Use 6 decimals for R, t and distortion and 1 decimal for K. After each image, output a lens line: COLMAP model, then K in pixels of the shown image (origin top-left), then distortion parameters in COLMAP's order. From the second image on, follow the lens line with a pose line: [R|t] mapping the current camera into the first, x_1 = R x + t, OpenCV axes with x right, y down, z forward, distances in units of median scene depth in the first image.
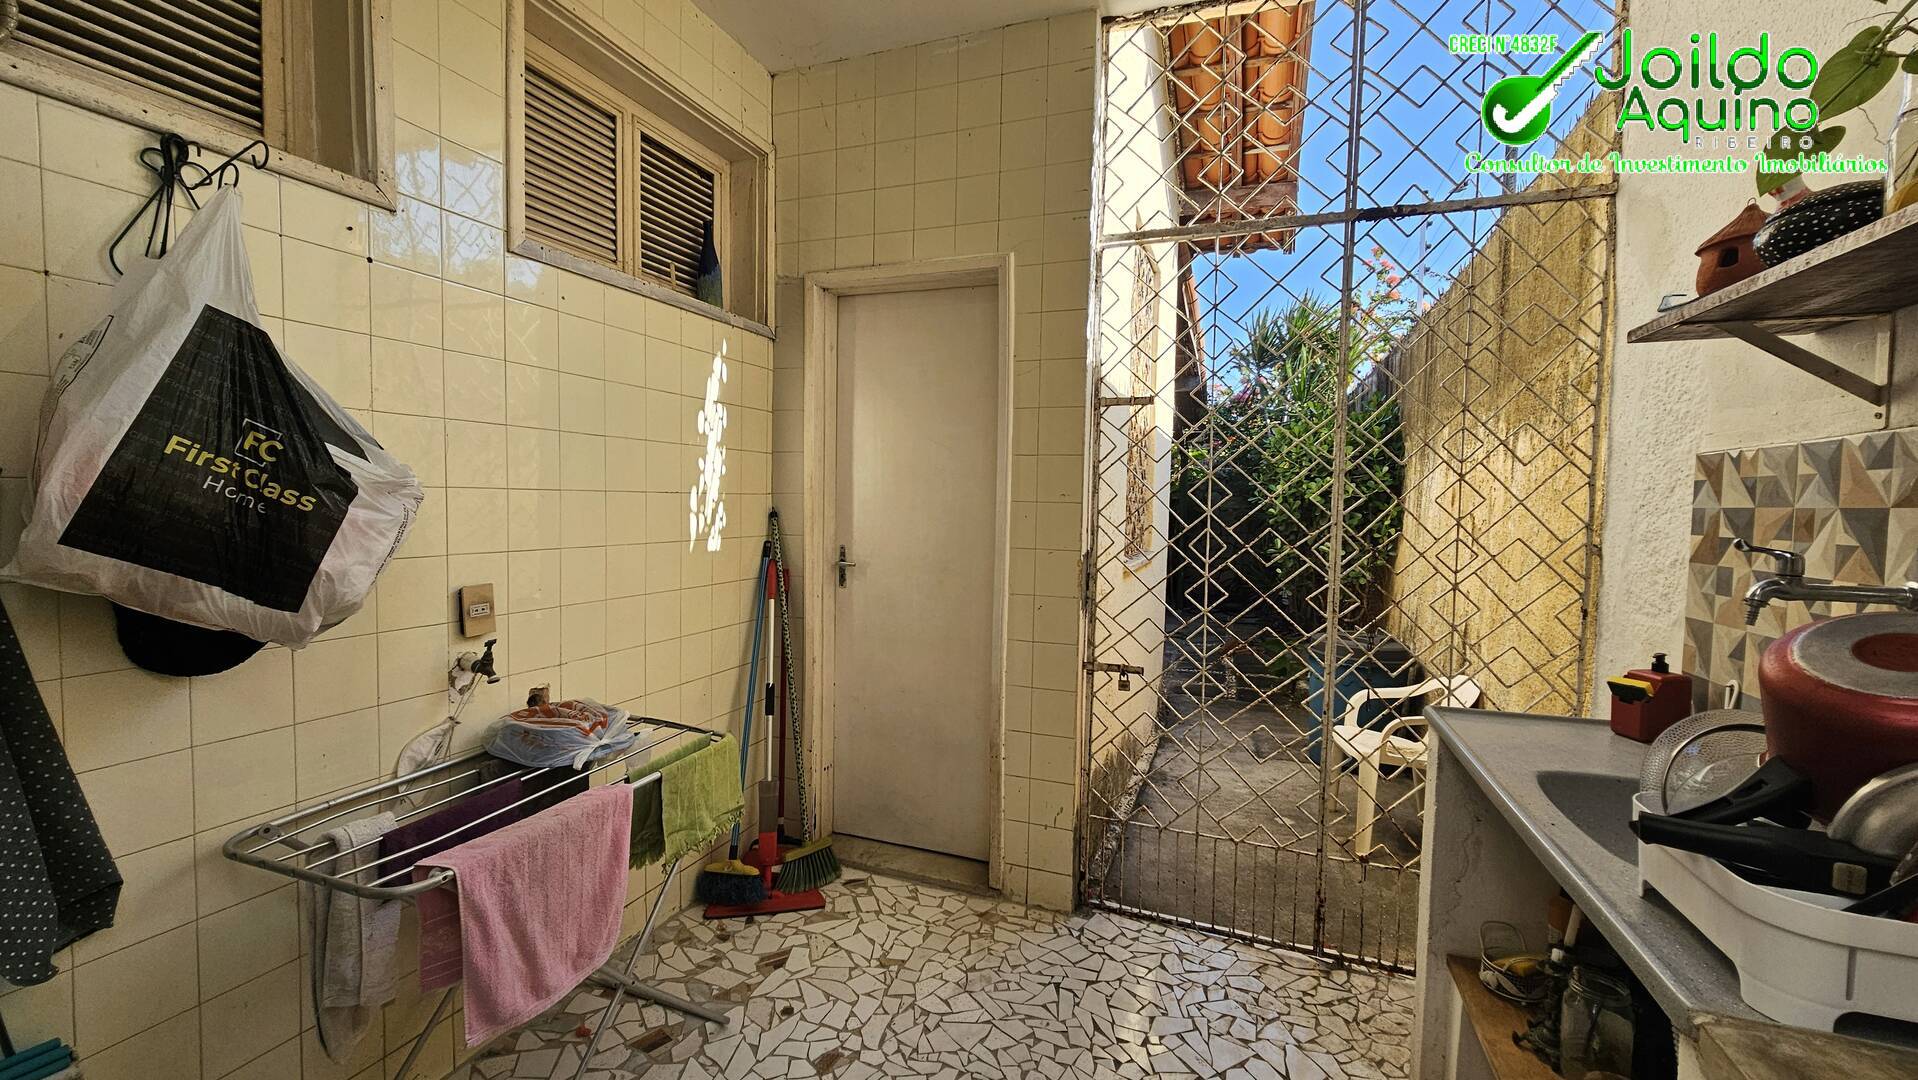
lens RADIAL K [[784.3, 0, 961.5], [0, 784.3, 550.4], [0, 0, 1]] dist [-0.002233, -0.000325]
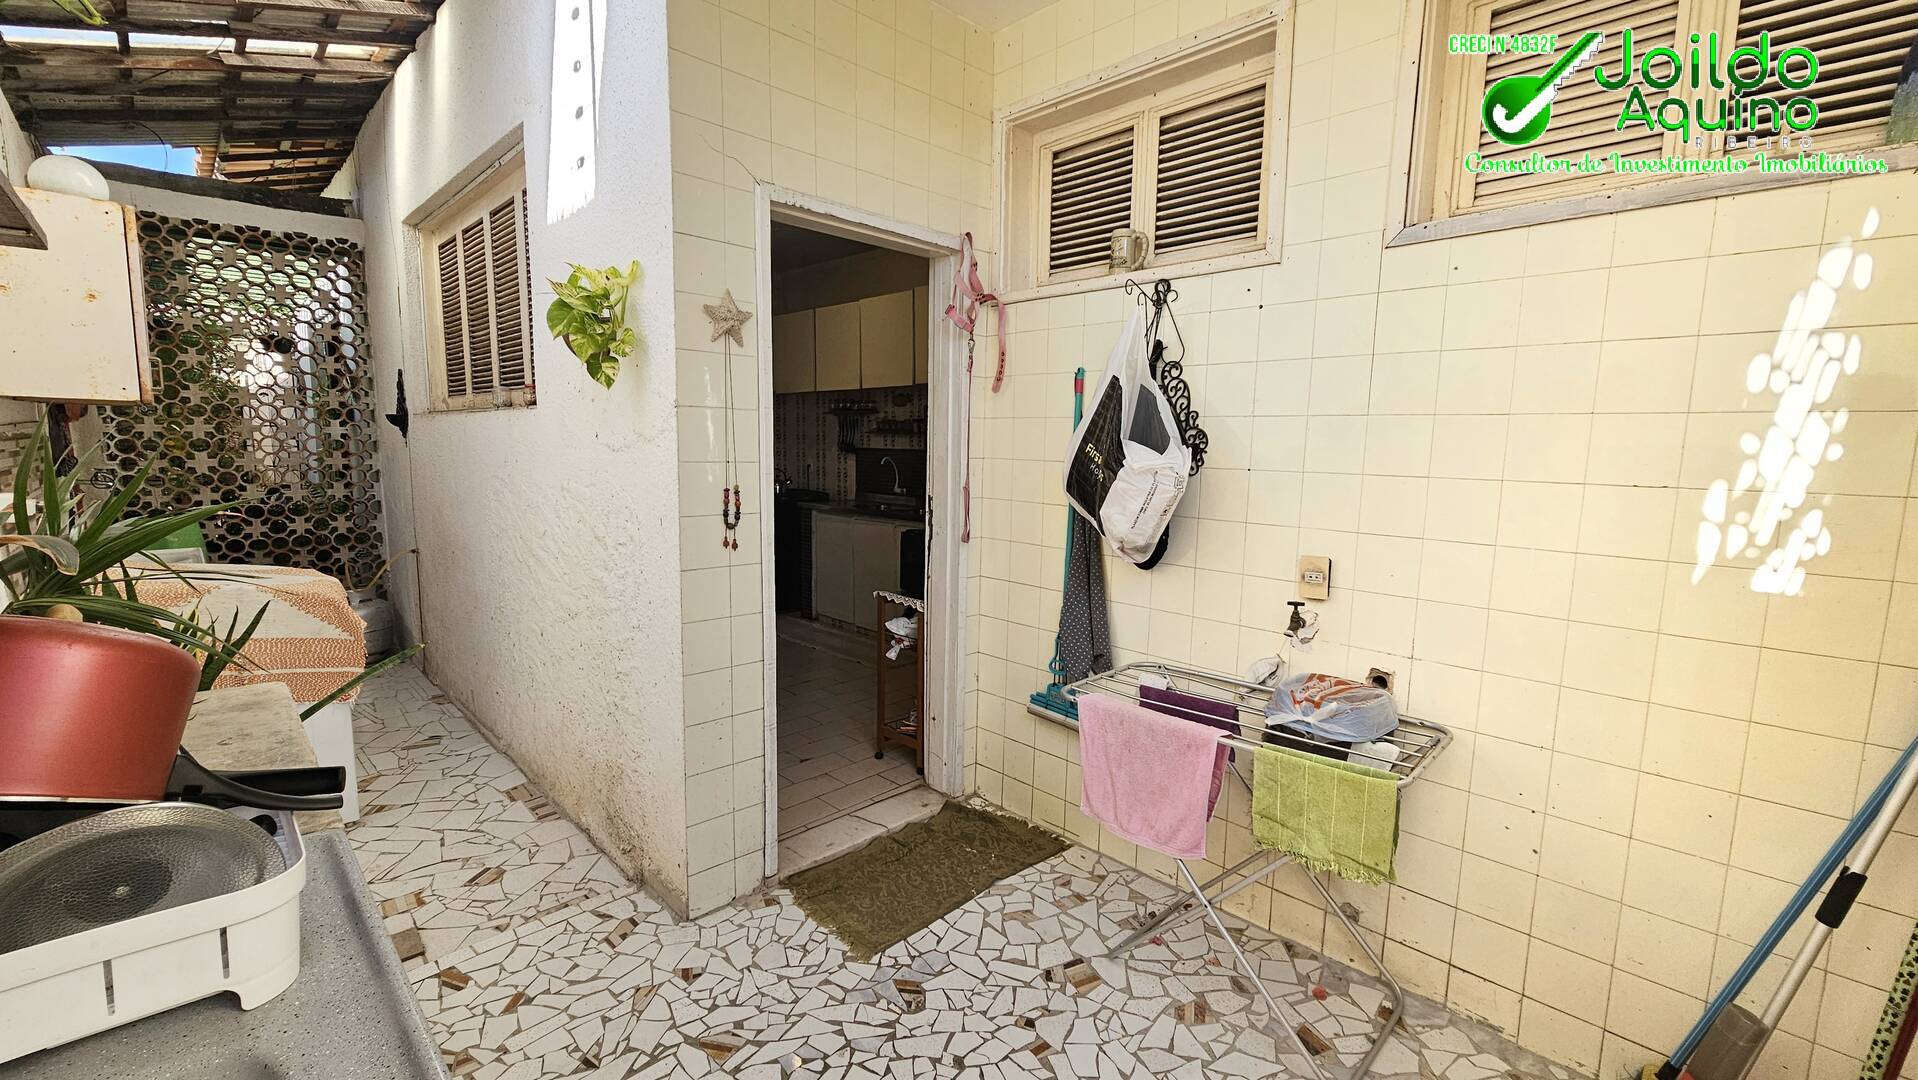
lens RADIAL K [[784.3, 0, 961.5], [0, 784.3, 550.4], [0, 0, 1]] dist [-0.002233, -0.000325]
pose [[-0.419960, 0.099172, -0.902108, 0.468378], [-0.087663, 0.984930, 0.149088, -0.065380], [0.903299, 0.141693, -0.404938, 0.701853]]
